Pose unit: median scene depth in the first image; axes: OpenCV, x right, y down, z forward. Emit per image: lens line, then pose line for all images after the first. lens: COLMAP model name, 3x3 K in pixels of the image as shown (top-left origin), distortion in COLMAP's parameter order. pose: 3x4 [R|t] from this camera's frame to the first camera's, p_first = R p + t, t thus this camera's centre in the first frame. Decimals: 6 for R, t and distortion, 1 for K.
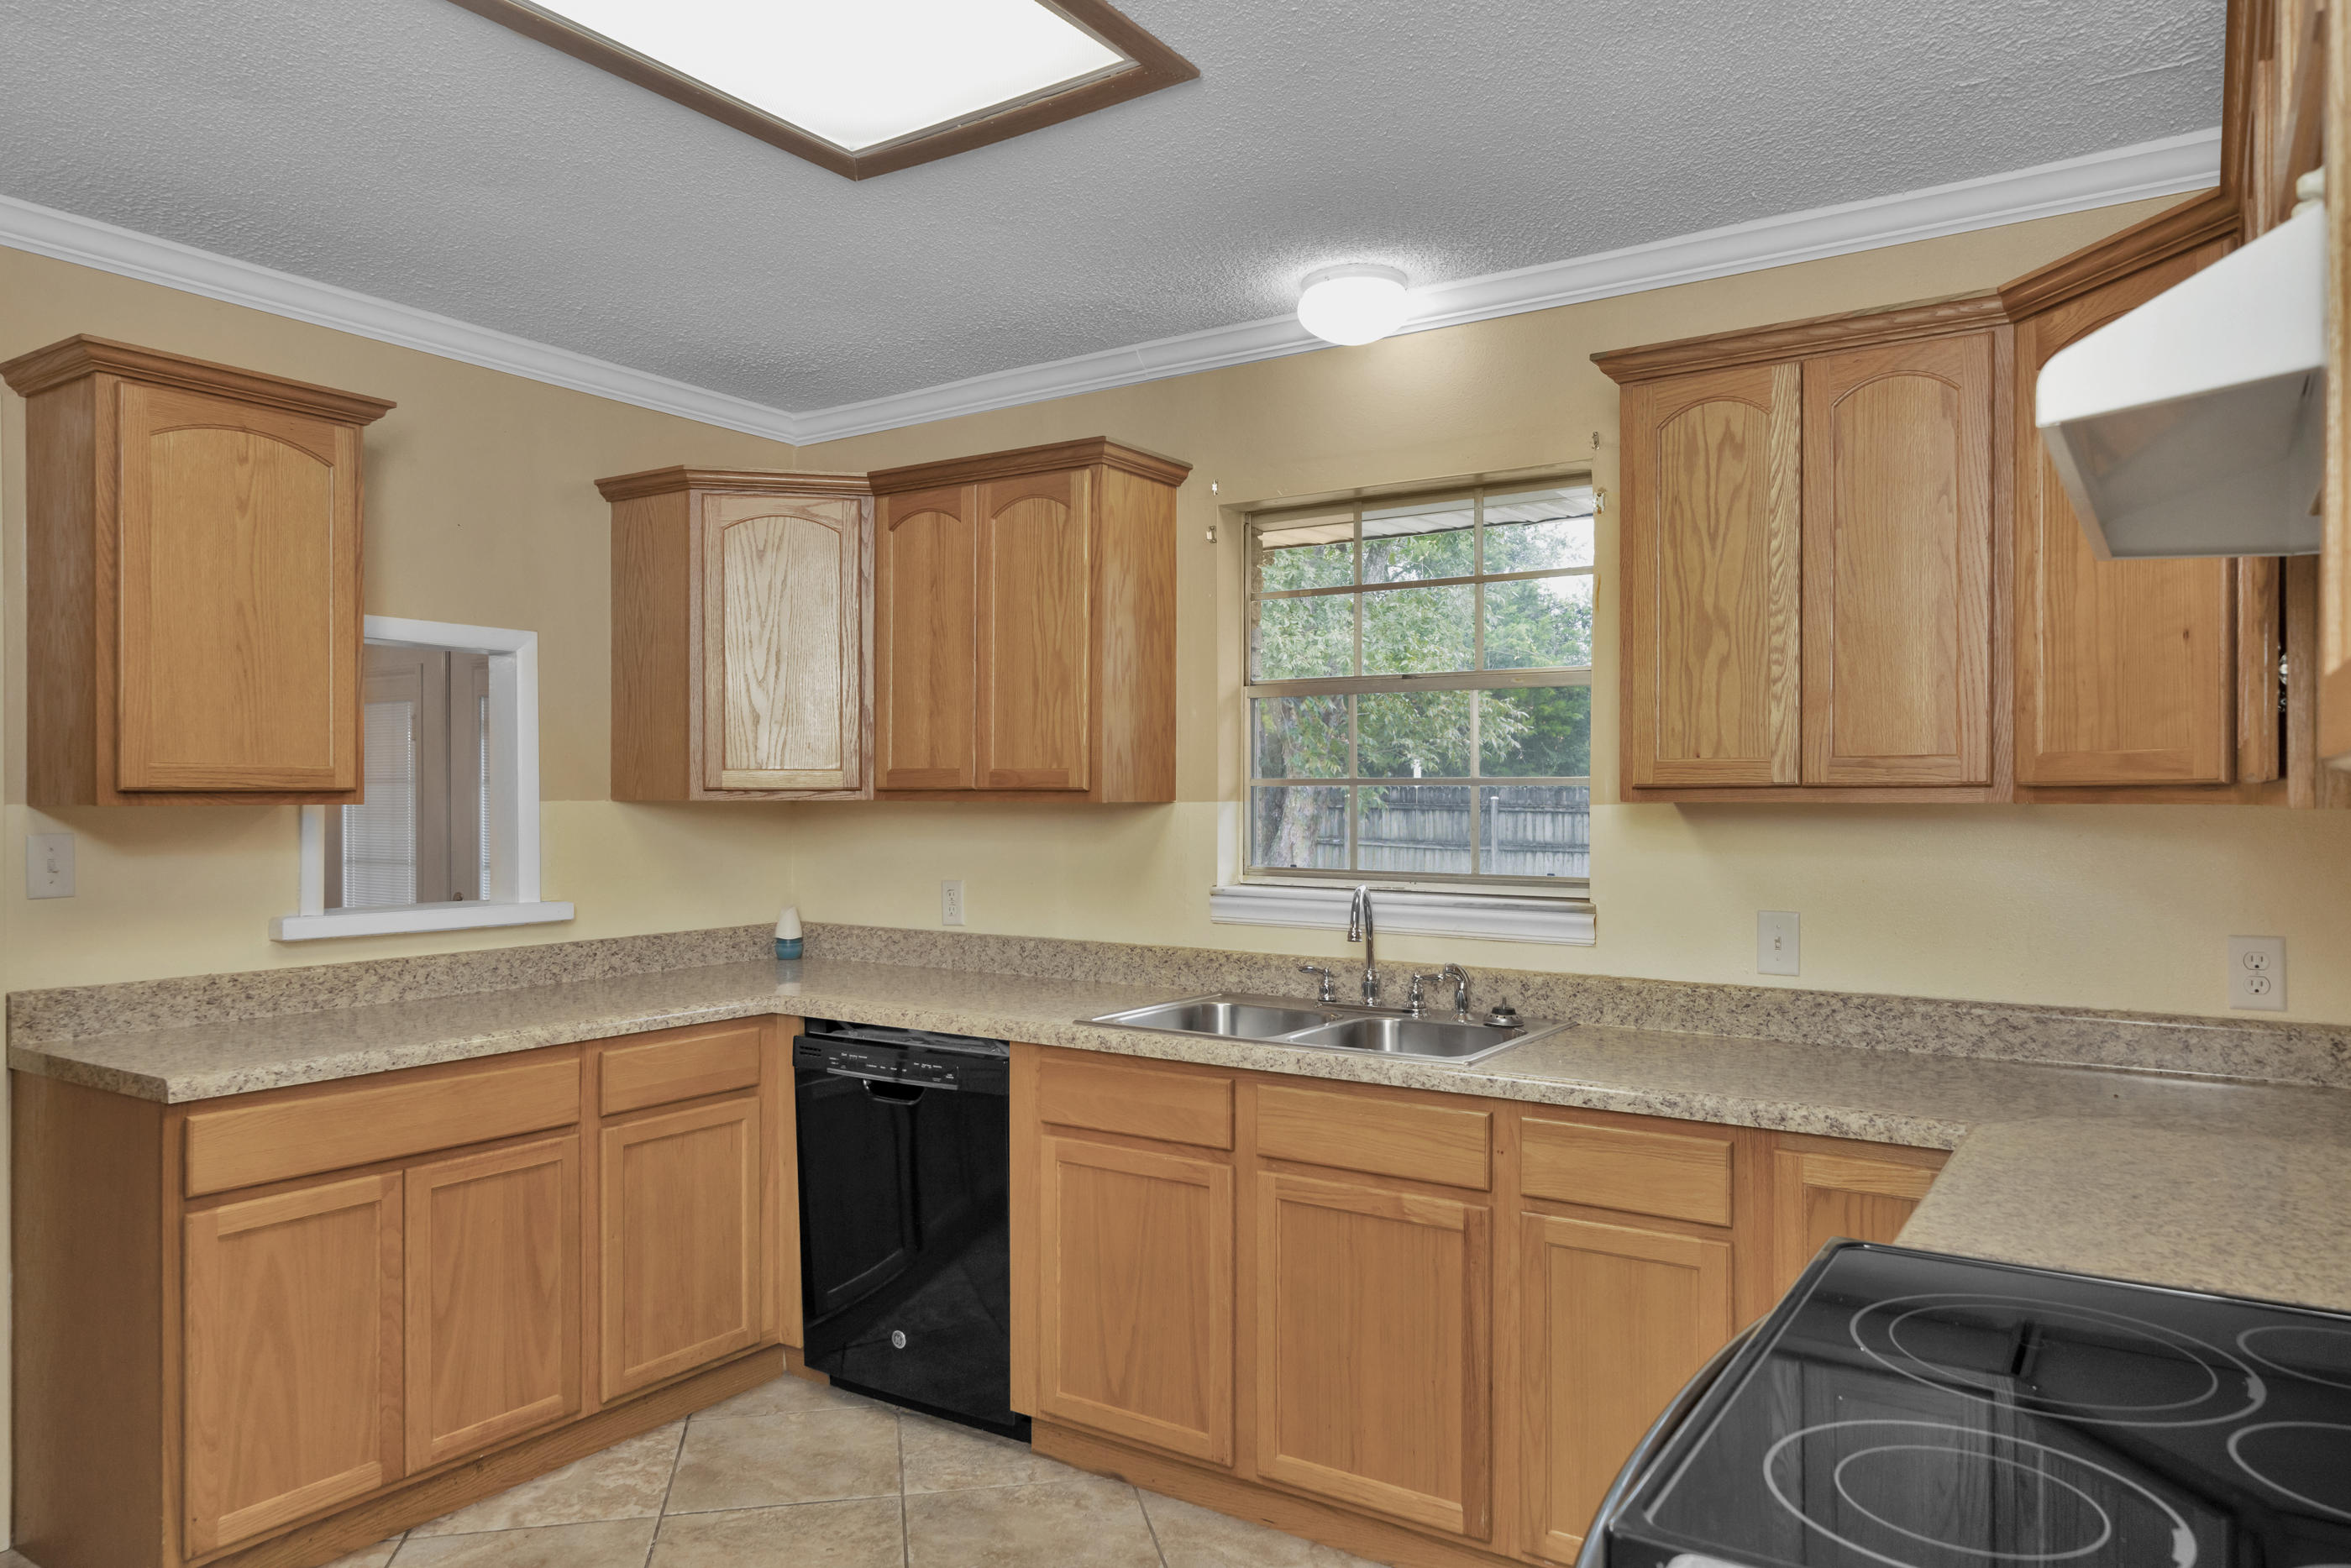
lens RADIAL K [[1514.8, 0, 1179.2], [0, 1514.8, 796.2], [0, 0, 1]] dist [-0.003023, -0.000316]
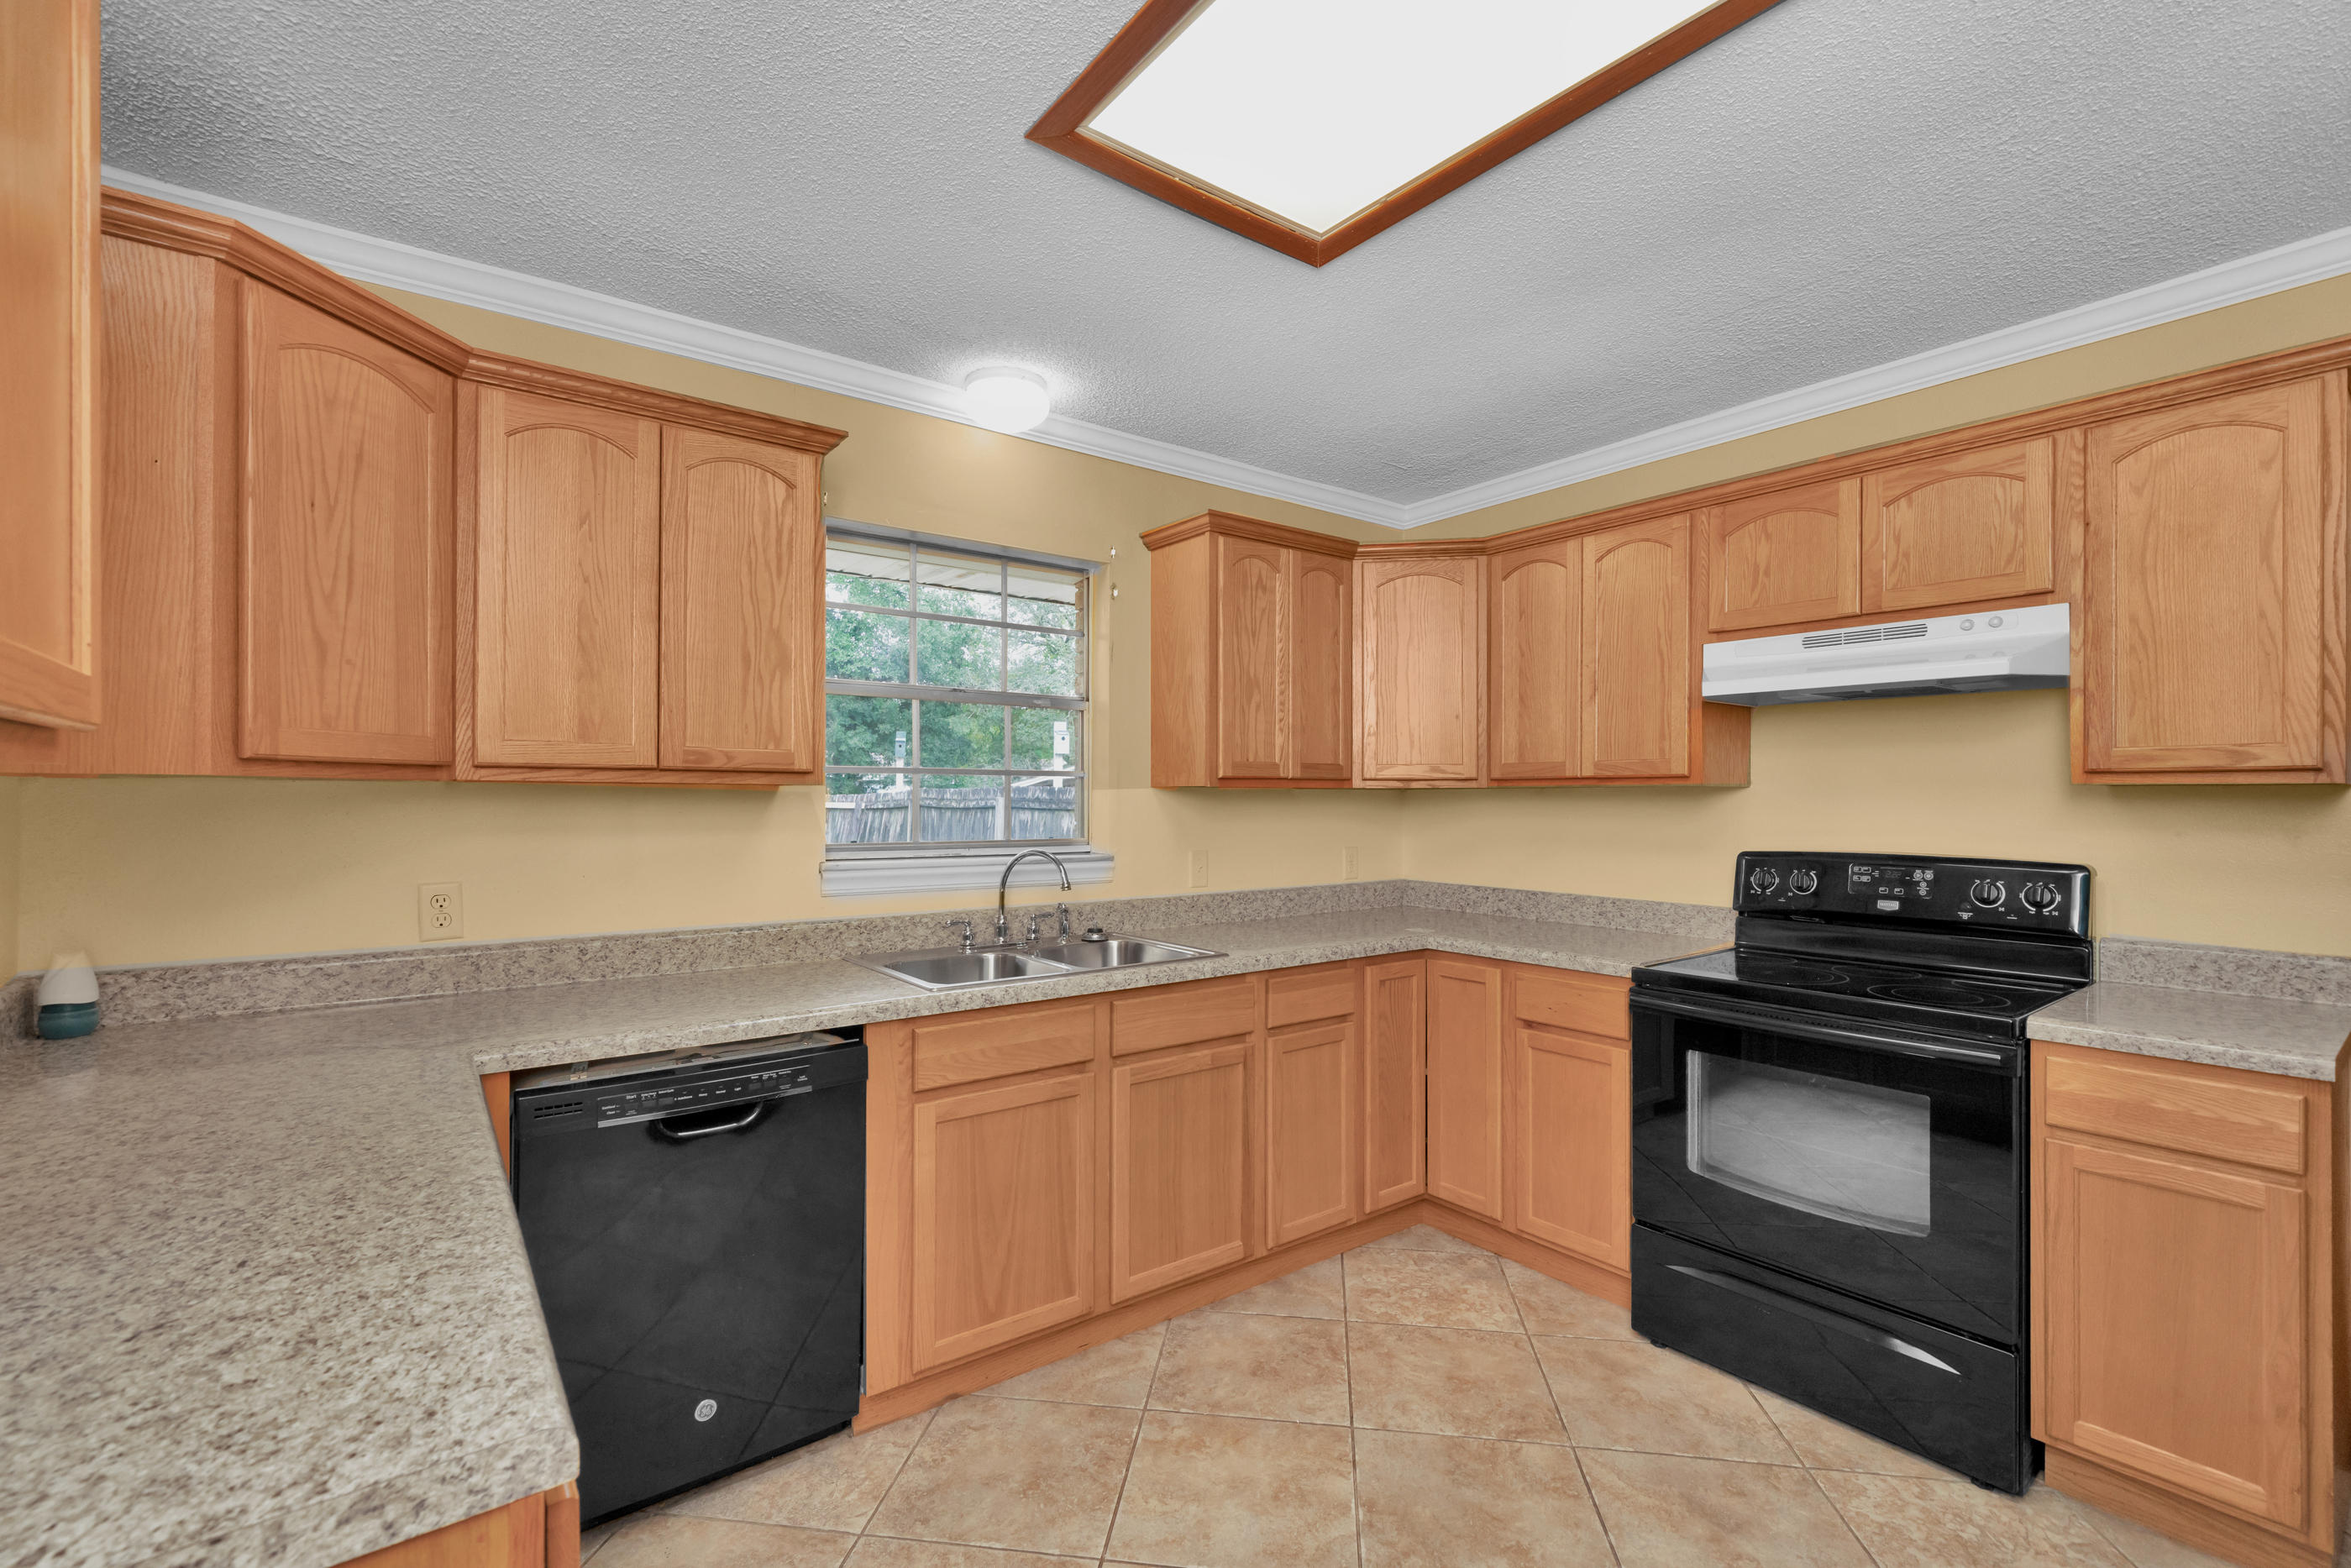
lens RADIAL K [[1030.9, 0, 1175.2], [0, 1030.9, 796.0], [0, 0, 1]] dist [-0.000236, -0.000034]
pose [[0.329439, 0.001909, 0.944175, -0.672418], [-0.000799, 0.999998, -0.001743, 0.013793], [-0.944177, -0.000180, 0.329440, 0.580491]]
